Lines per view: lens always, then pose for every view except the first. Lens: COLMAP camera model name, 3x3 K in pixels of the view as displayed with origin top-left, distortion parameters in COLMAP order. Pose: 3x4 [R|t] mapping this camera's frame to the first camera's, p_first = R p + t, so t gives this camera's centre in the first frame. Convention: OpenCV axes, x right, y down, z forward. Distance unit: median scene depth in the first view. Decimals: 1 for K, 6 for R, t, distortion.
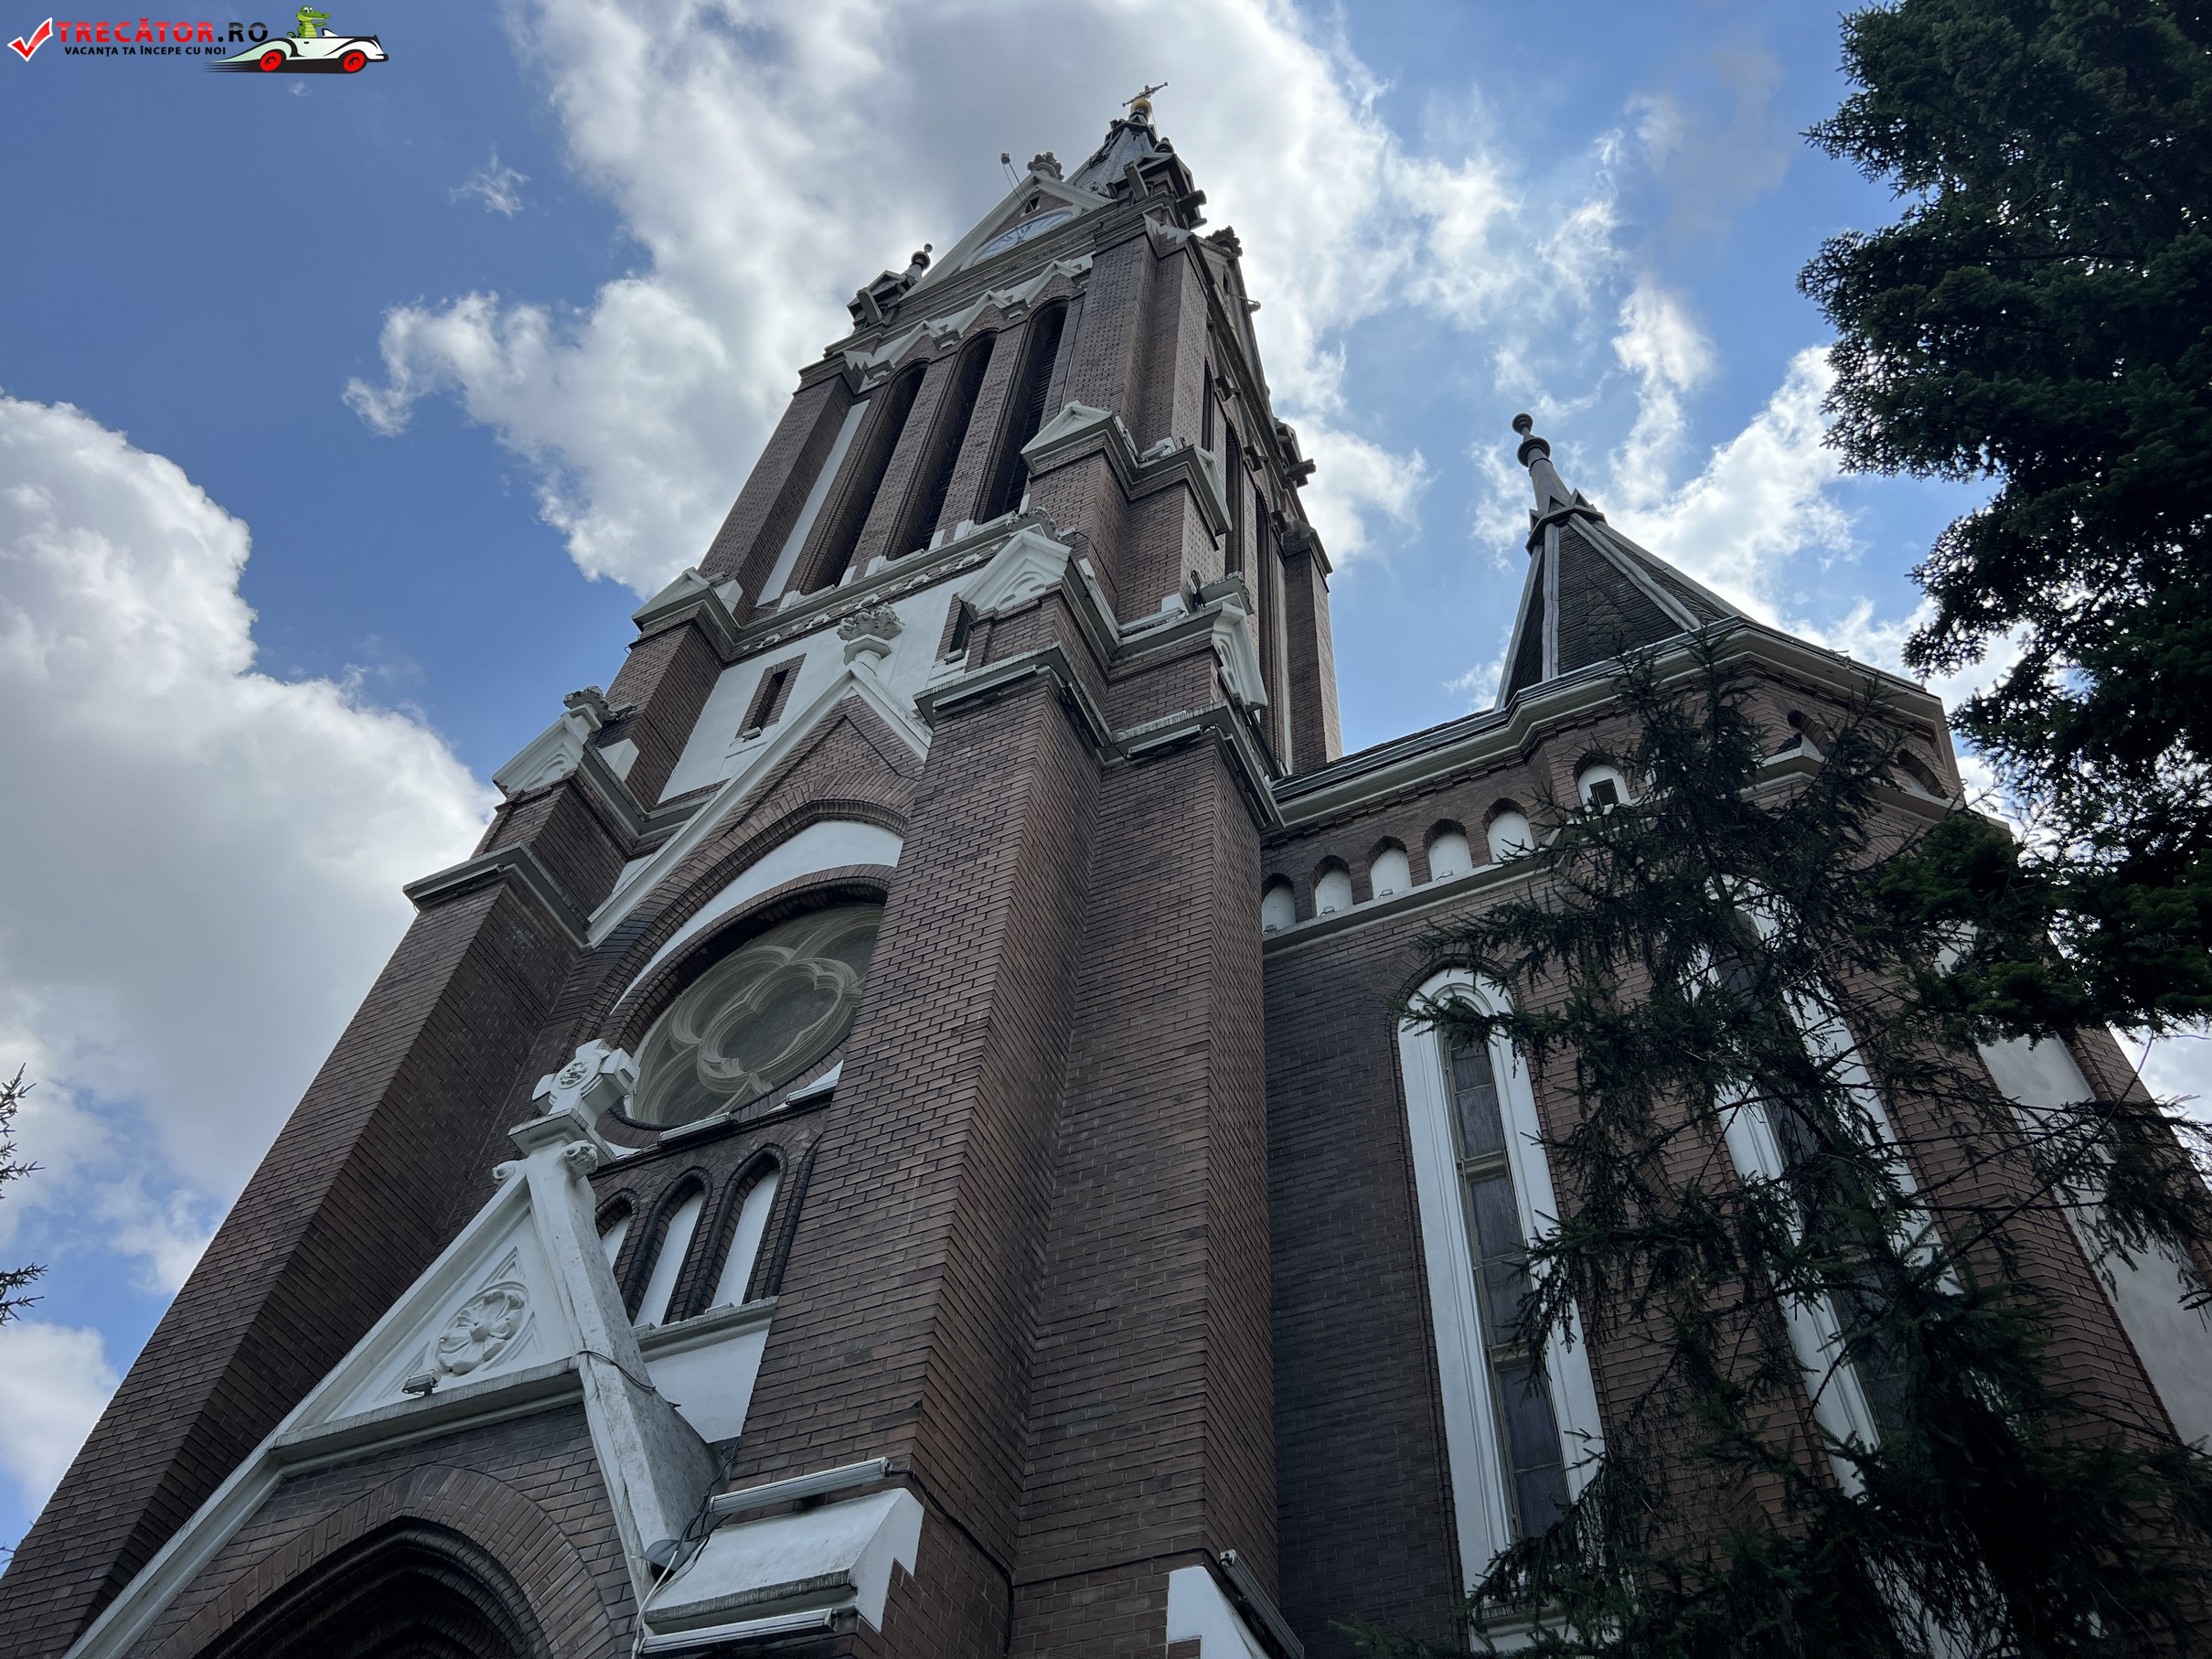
lens RADIAL K [[1679.7, 0, 1106.0], [0, 1679.7, 829.5], [0, 0, 1]] dist [0.056204, -0.068363]
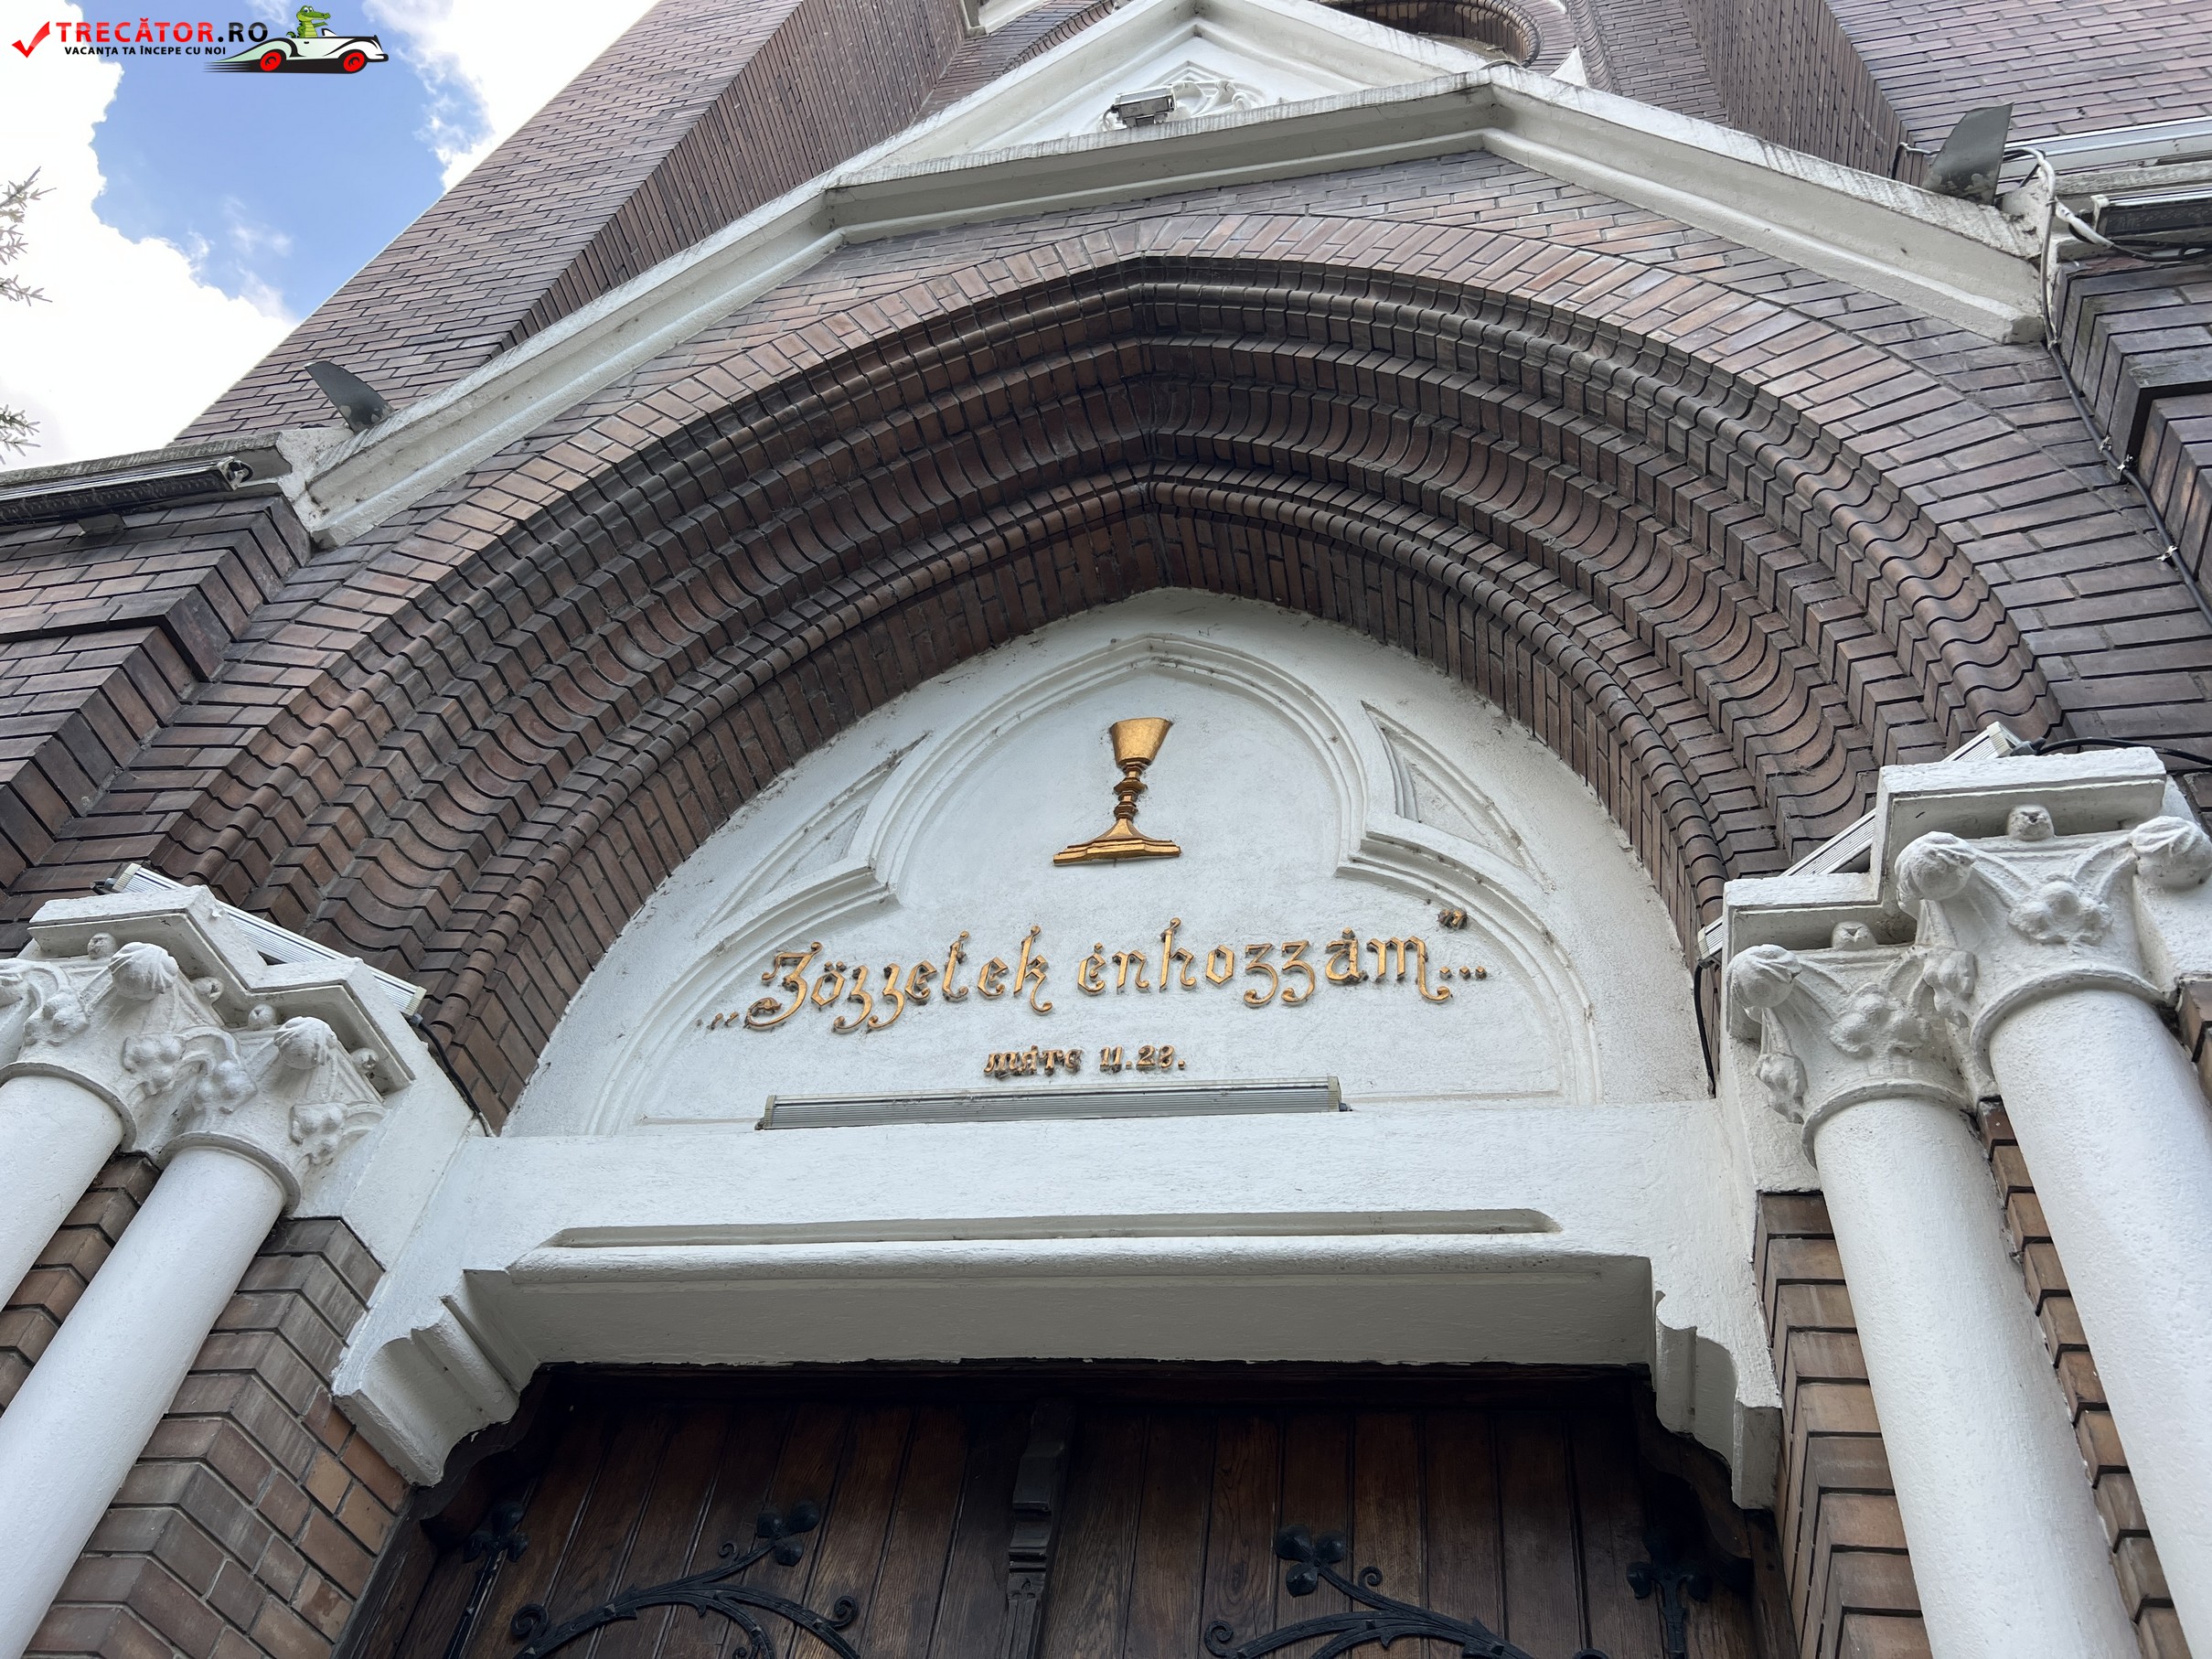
lens RADIAL K [[1679.7, 0, 1106.0], [0, 1679.7, 829.5], [0, 0, 1]] dist [0.056204, -0.068363]
pose [[0.971832, 0.211615, 0.103740, -0.414082], [-0.222789, 0.968464, 0.111543, 0.491013], [-0.076864, -0.131513, 0.988330, 0.395212]]
